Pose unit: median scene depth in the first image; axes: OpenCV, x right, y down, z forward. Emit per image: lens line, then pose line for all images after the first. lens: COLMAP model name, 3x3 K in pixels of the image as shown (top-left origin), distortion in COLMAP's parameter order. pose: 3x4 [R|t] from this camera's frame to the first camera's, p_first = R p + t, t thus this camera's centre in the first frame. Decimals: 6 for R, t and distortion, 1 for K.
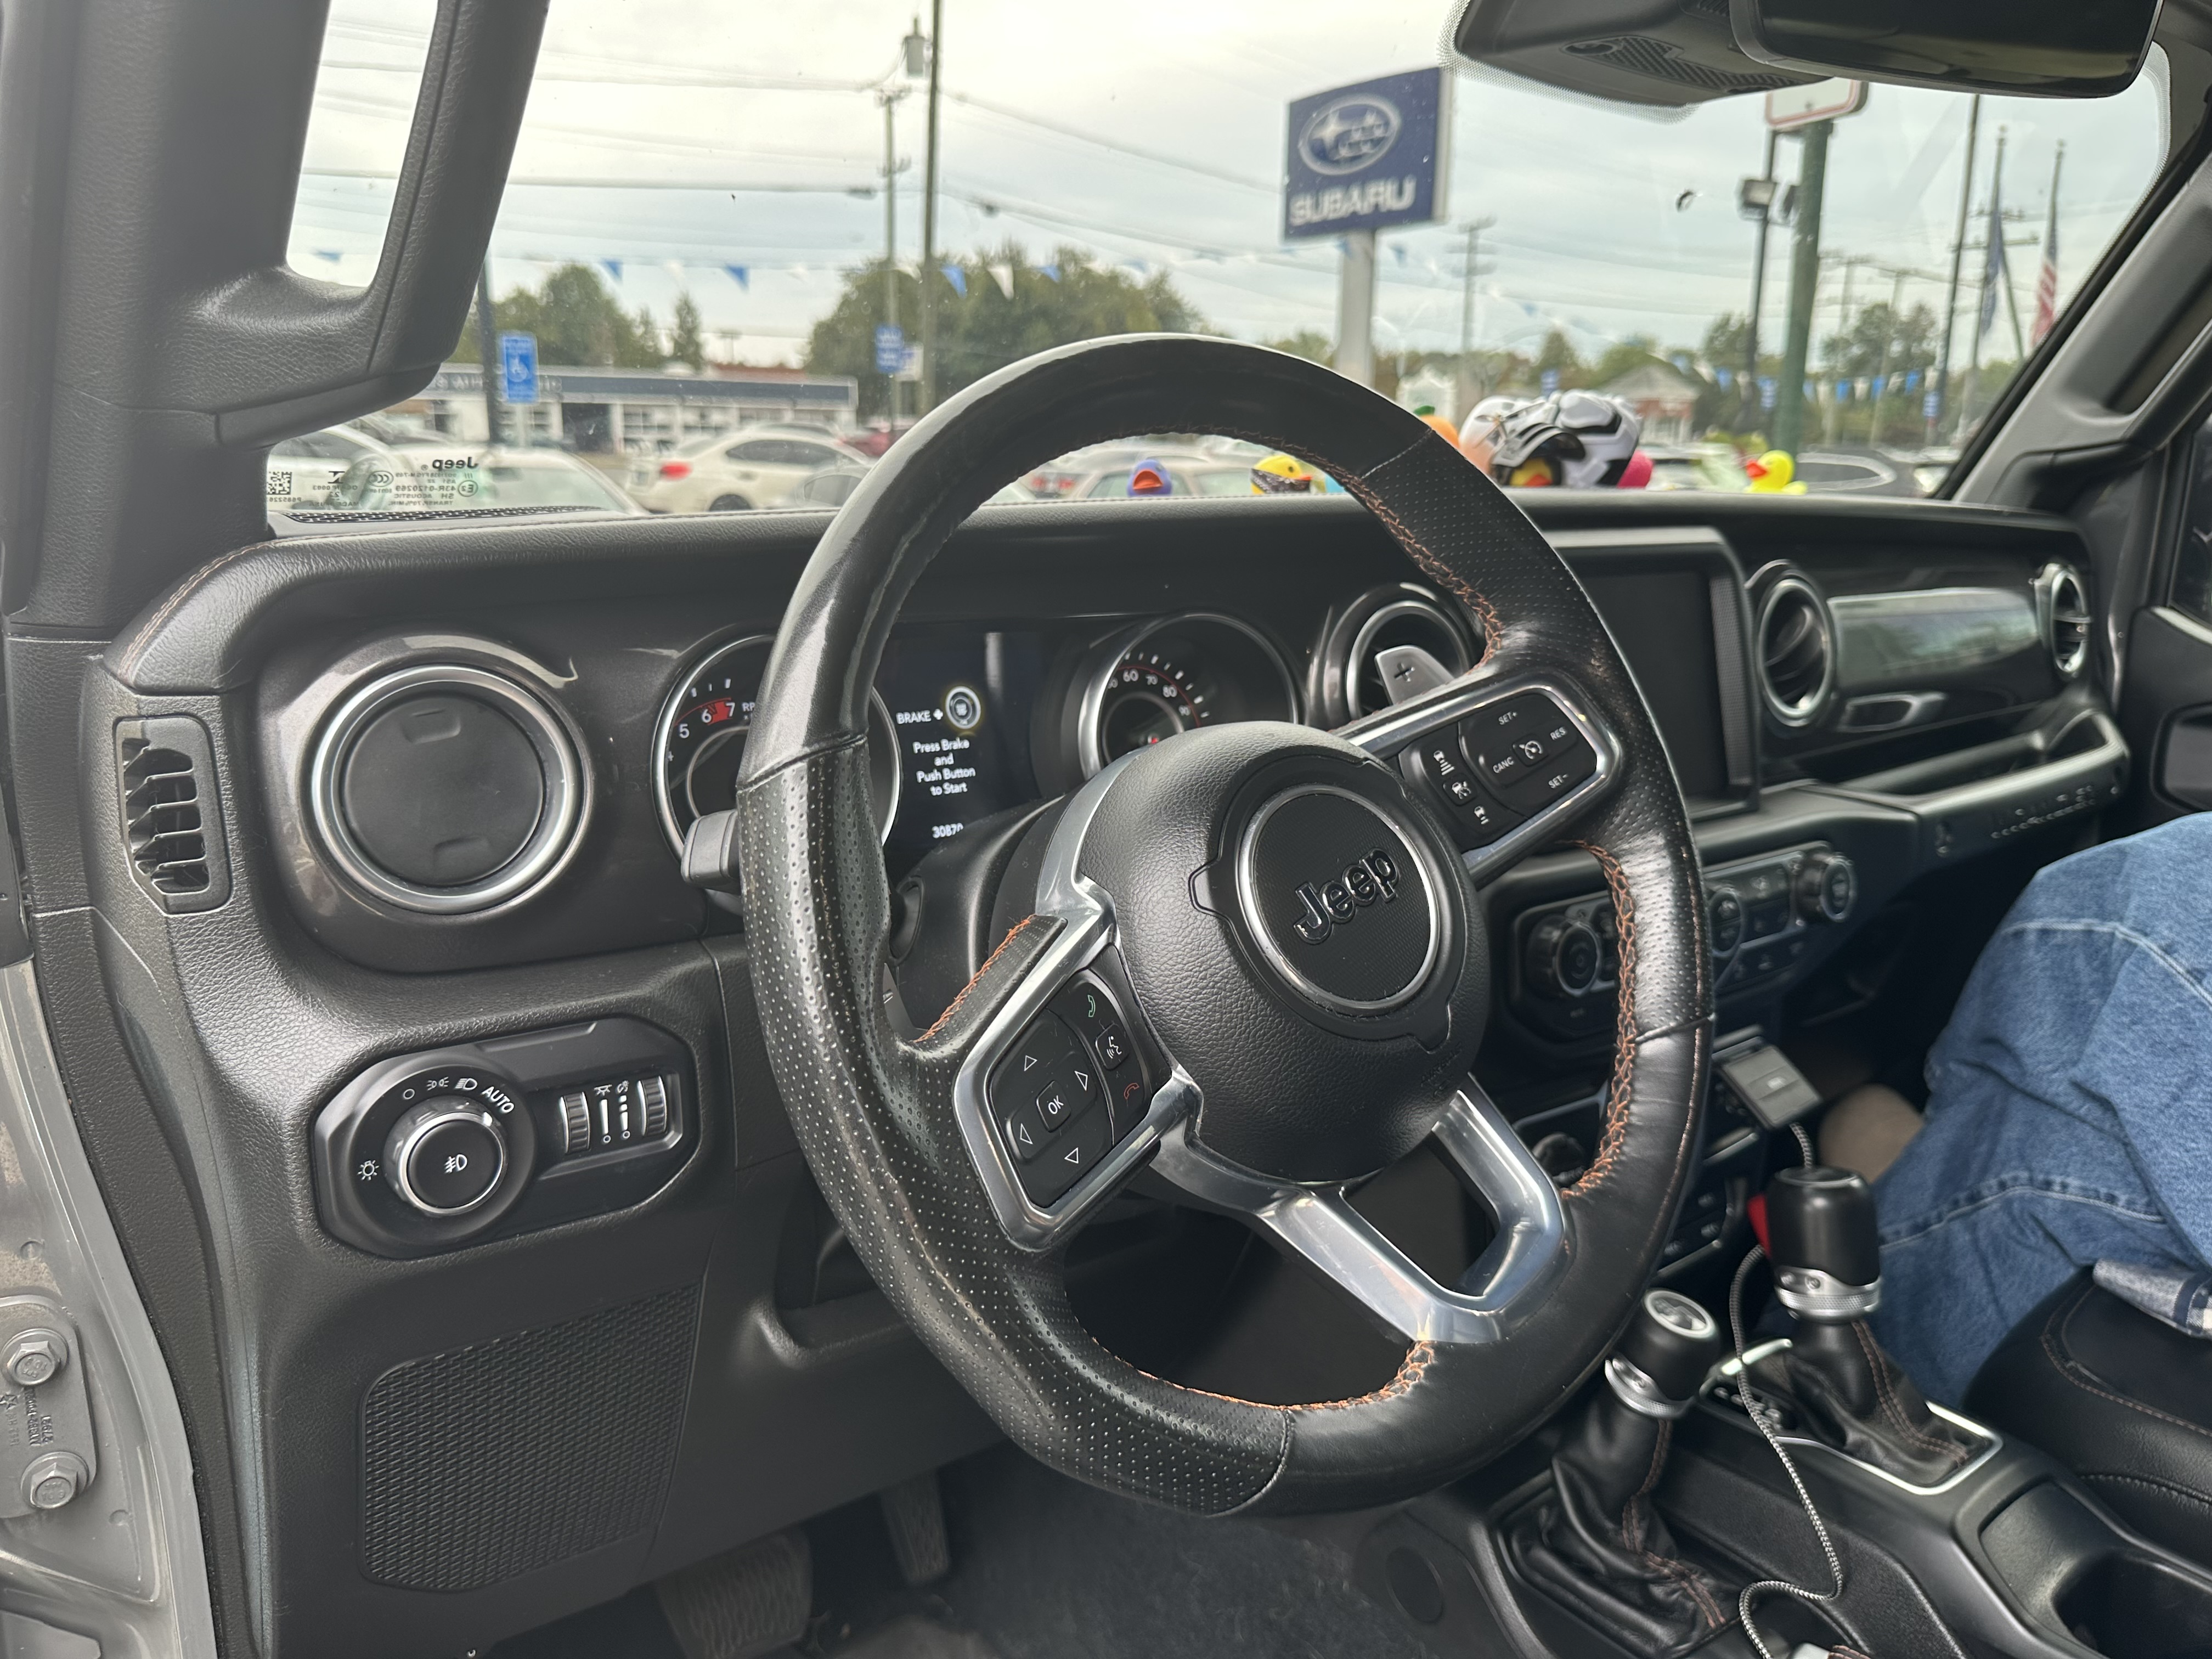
lens RADIAL K [[1577.2, 0, 1106.0], [0, 1577.2, 829.5], [0, 0, 1]] dist [-0.002027, -0.007246]
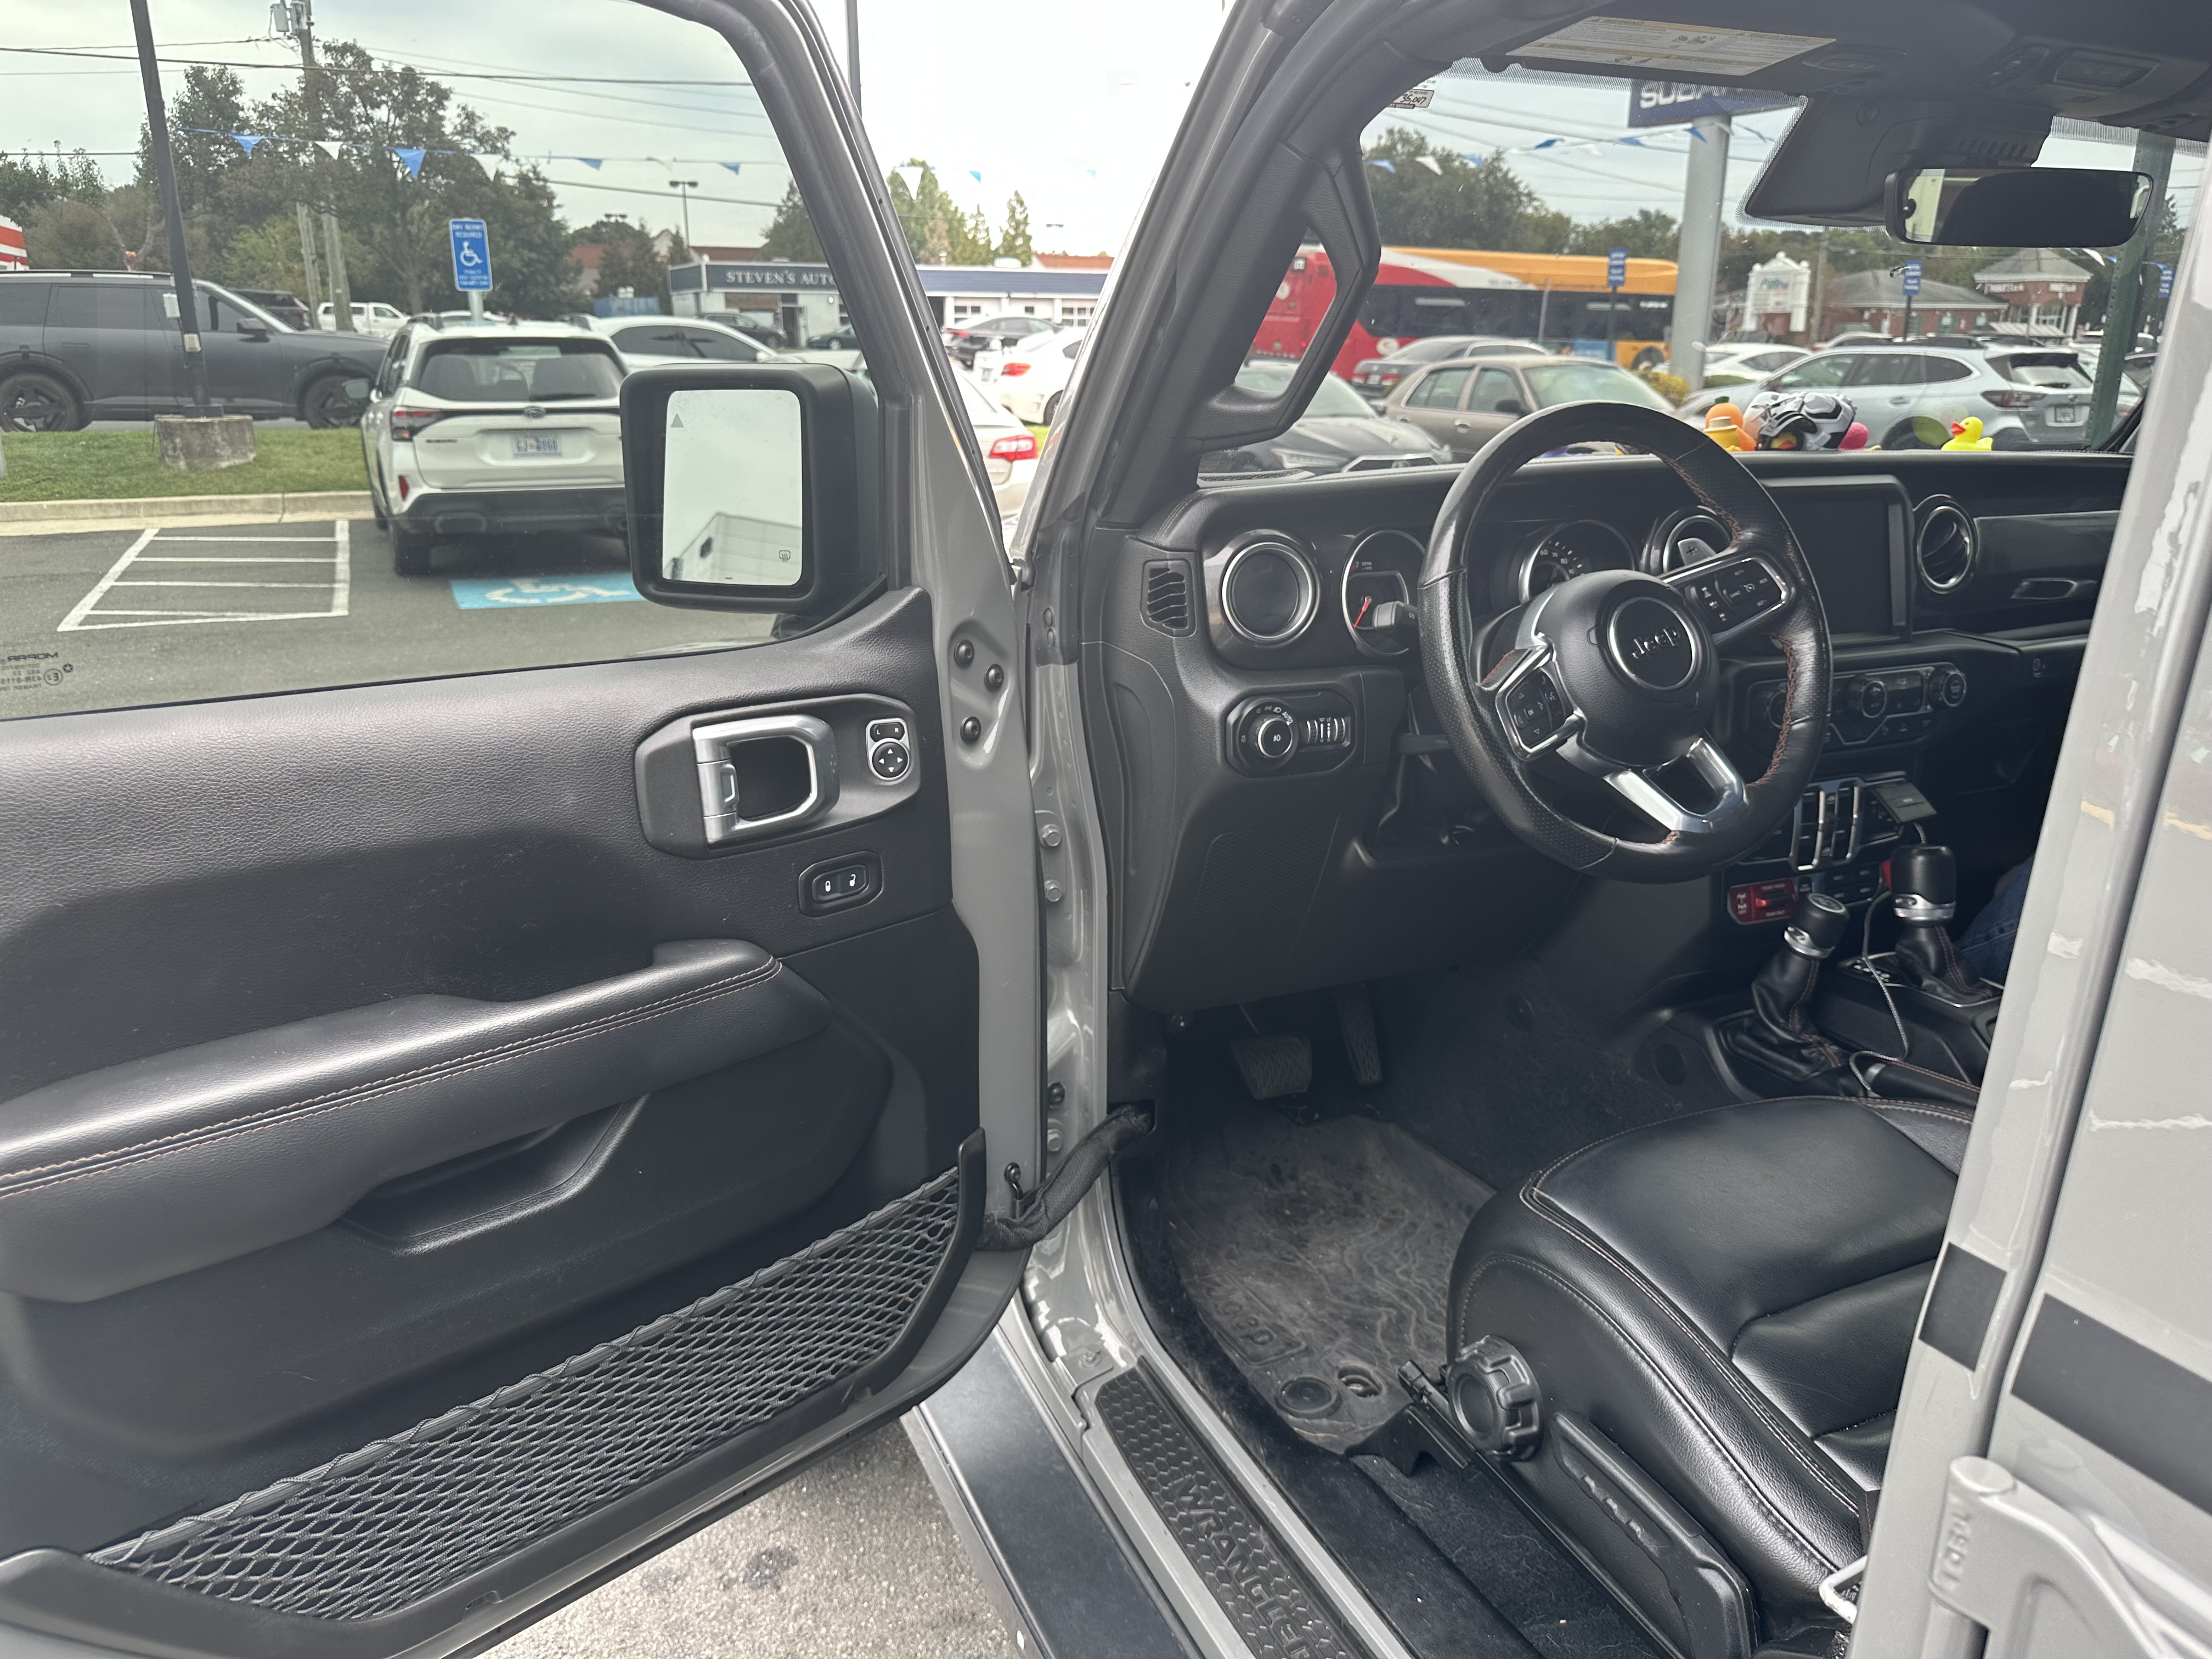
lens RADIAL K [[1574.6, 0, 1117.6], [0, 1574.6, 827.7], [0, 0, 1]] dist [-0.000817, -0.000191]
pose [[0.982974, 0.053836, -0.175681, -0.139778], [-0.042559, 0.996822, 0.067341, 0.128587], [0.178749, -0.058718, 0.982141, -0.981635]]
